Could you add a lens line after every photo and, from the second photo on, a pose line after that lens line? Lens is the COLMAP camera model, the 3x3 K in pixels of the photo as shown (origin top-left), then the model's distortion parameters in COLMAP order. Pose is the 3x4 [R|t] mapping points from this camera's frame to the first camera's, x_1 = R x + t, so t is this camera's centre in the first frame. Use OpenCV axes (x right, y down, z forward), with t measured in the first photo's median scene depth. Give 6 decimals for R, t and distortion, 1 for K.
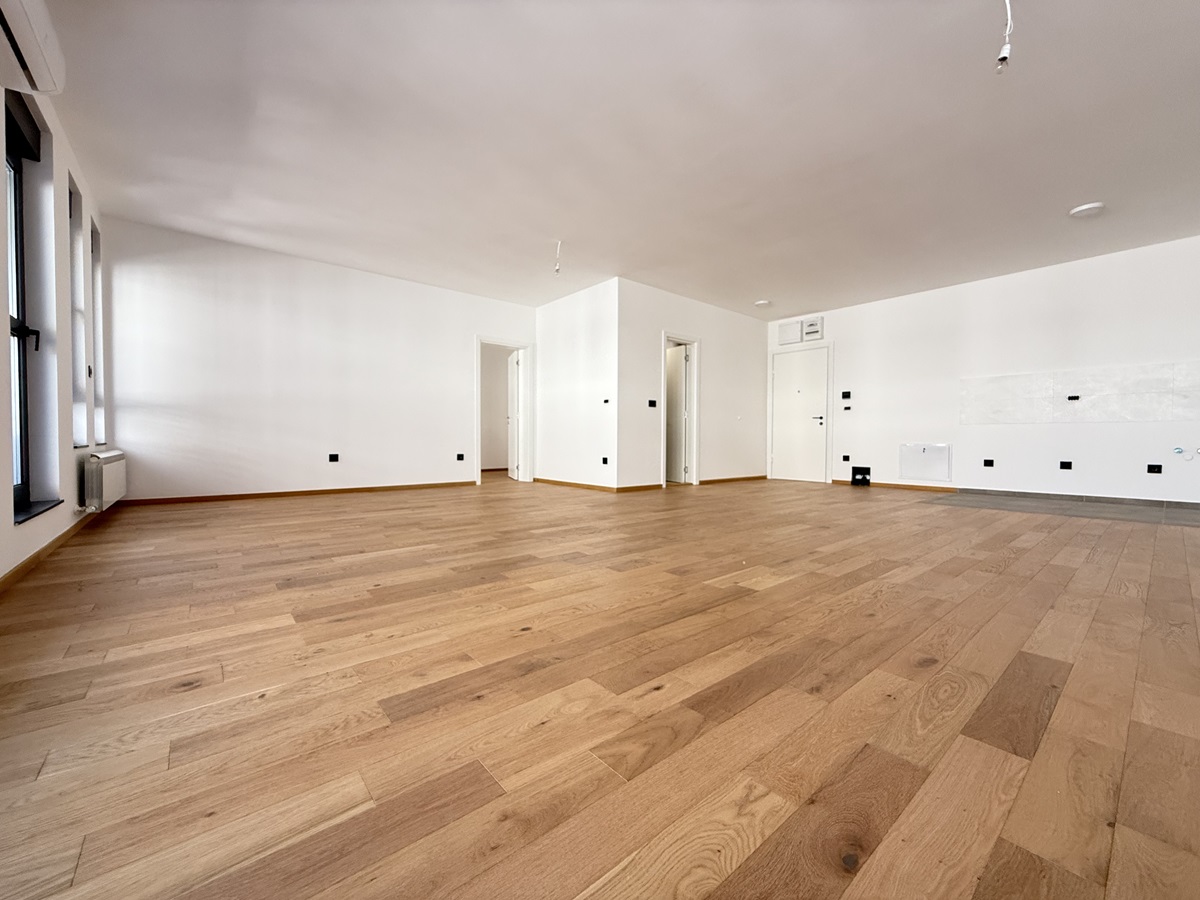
lens RADIAL K [[477.1, 0, 606.3], [0, 477.1, 445.2], [0, 0, 1]] dist [0.000955, 0.000121]
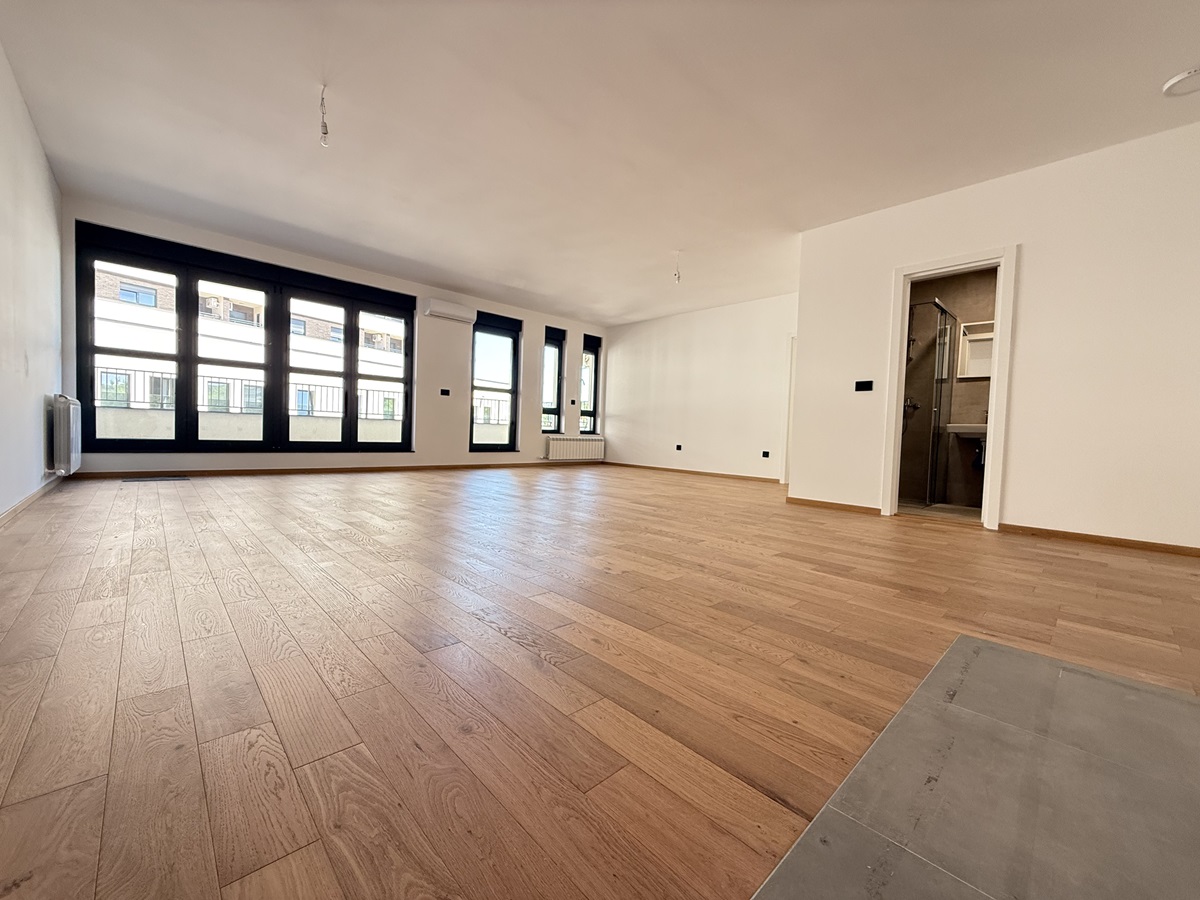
lens RADIAL K [[477.1, 0, 601.1], [0, 477.1, 446.3], [0, 0, 1]] dist [0.000955, 0.000121]
pose [[0.065820, 0.027216, -0.997460, 0.687489], [-0.047841, 0.998564, 0.024090, -0.000613], [0.996684, 0.046134, 0.067027, 0.539633]]
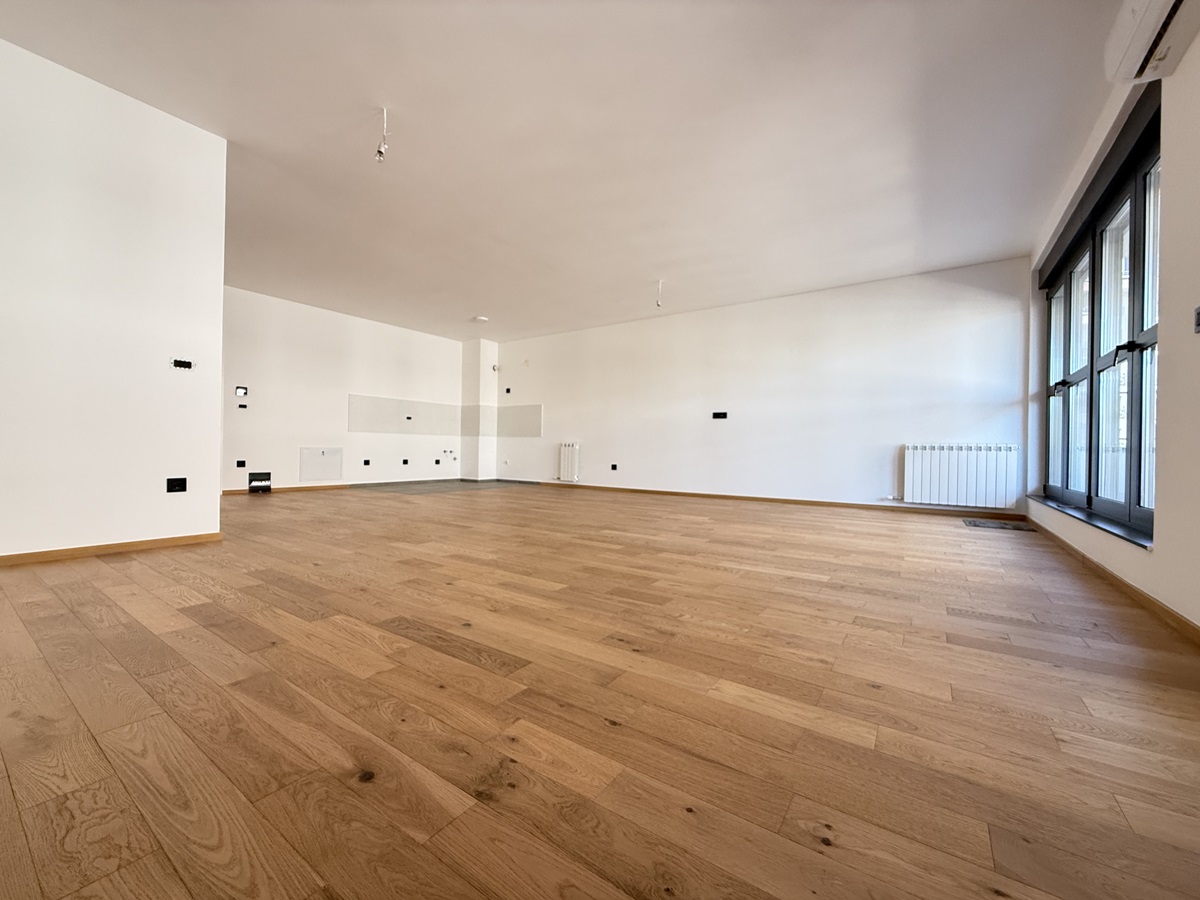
lens RADIAL K [[477.1, 0, 595.3], [0, 477.1, 449.8], [0, 0, 1]] dist [0.000955, 0.000121]
pose [[-0.252947, -0.007733, 0.967449, -0.509995], [-0.007091, 0.999956, 0.006139, -0.007617], [-0.967454, -0.005308, -0.252990, 0.622946]]
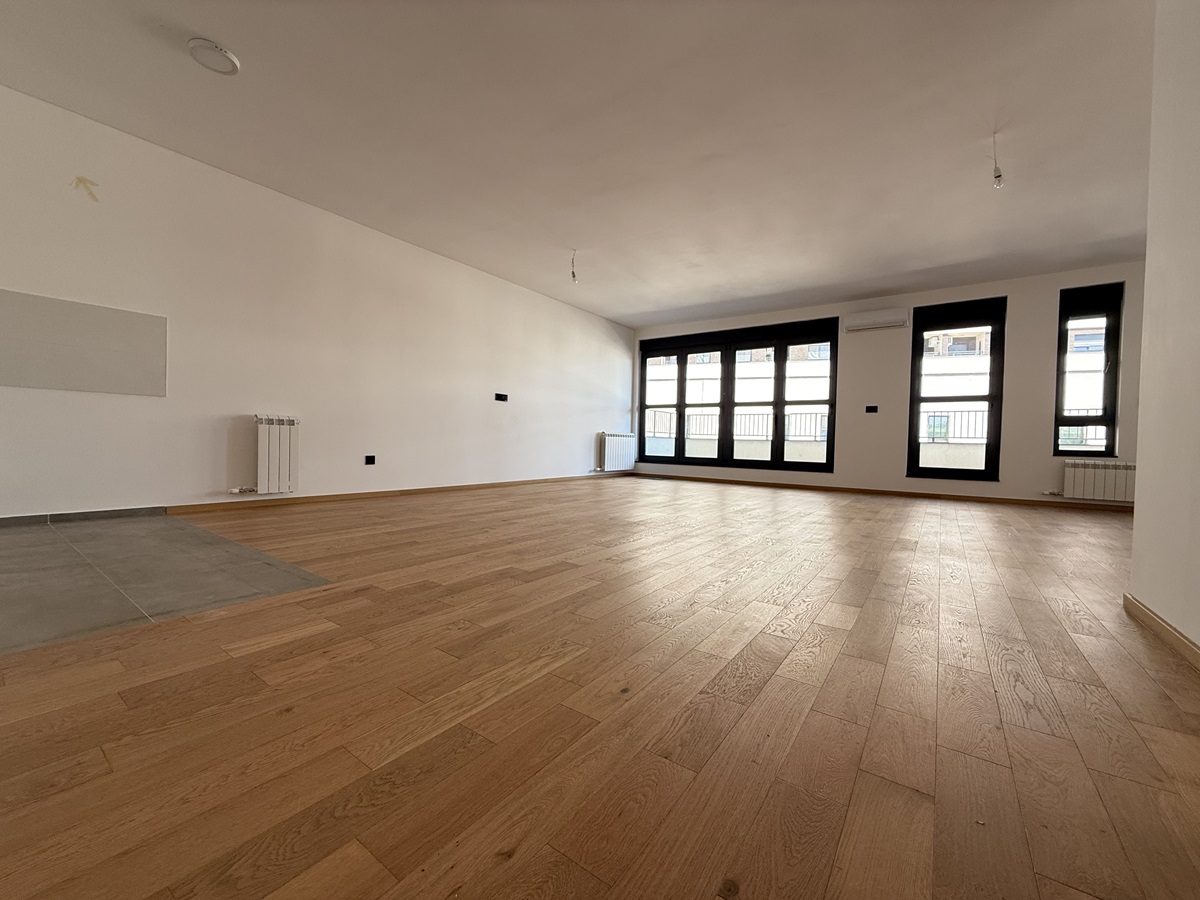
lens RADIAL K [[477.1, 0, 592.9], [0, 477.1, 450.5], [0, 0, 1]] dist [0.000955, 0.000121]
pose [[-0.970862, -0.023241, -0.238509, 0.390893], [-0.031130, 0.999084, 0.029361, -0.005293], [0.237608, 0.035931, -0.970696, 1.045672]]
